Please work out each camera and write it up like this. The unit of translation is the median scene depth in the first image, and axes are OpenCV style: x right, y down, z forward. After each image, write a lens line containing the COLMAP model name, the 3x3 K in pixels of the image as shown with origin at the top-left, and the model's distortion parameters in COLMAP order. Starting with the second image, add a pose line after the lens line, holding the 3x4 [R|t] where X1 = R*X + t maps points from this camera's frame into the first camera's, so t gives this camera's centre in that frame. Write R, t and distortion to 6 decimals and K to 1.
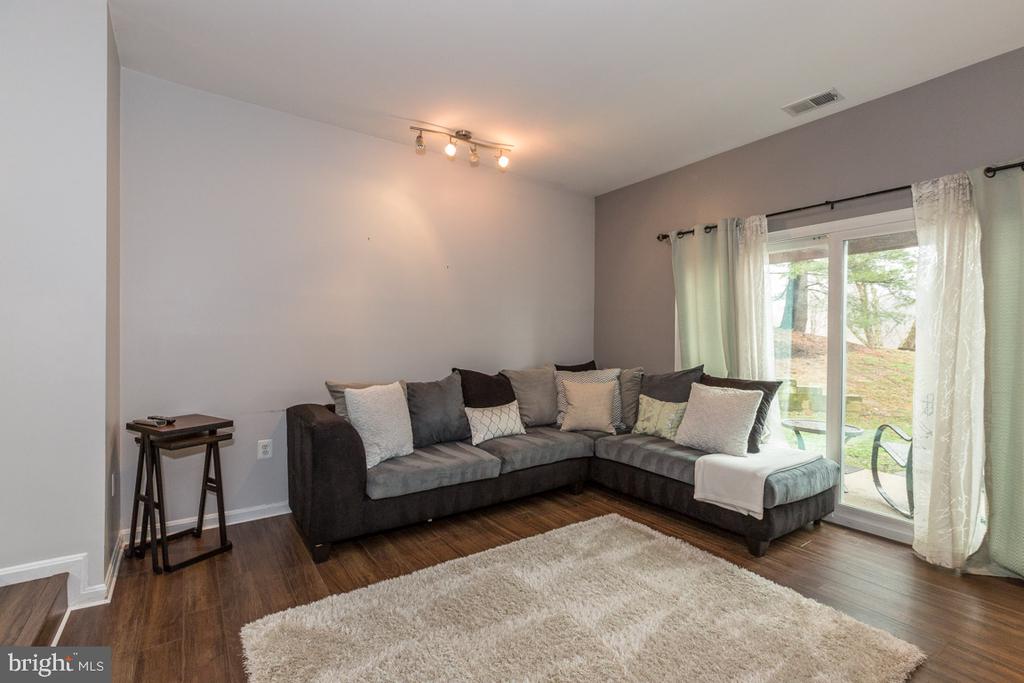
lens RADIAL K [[464.6, 0, 512.0], [0, 464.6, 341.5], [0, 0, 1]] dist [0.001856, 0.000259]
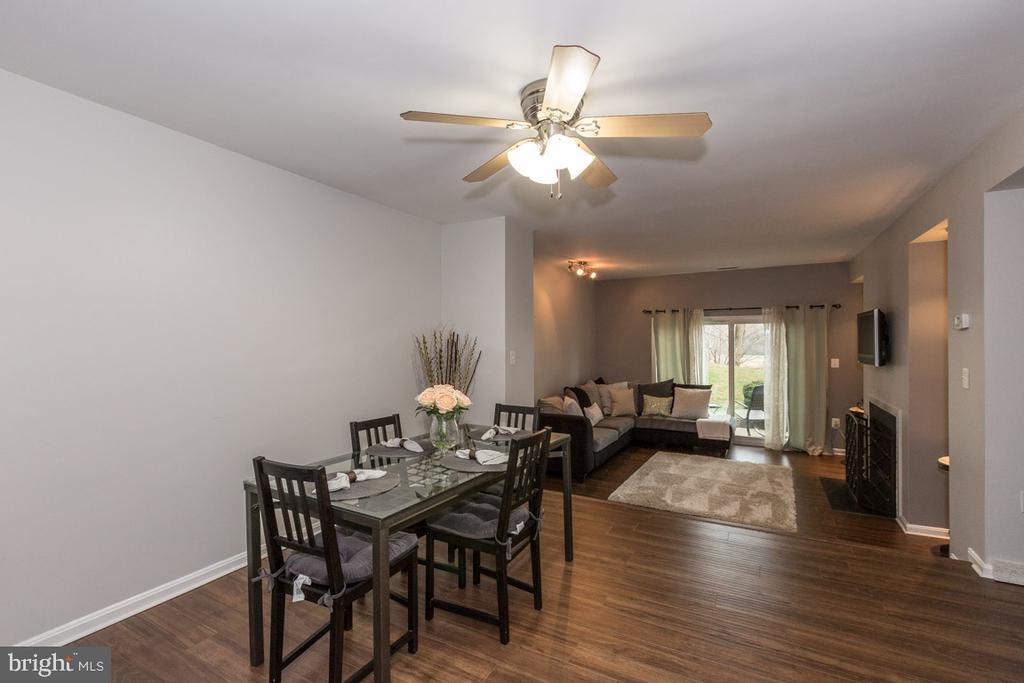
lens RADIAL K [[468.4, 0, 512.0], [0, 468.4, 341.5], [0, 0, 1]] dist [-0.000669, -0.000006]
pose [[0.904353, -0.017839, 0.426411, -1.236092], [0.019962, 0.999801, -0.000508, -0.138986], [-0.426317, 0.008972, 0.904529, -0.622978]]
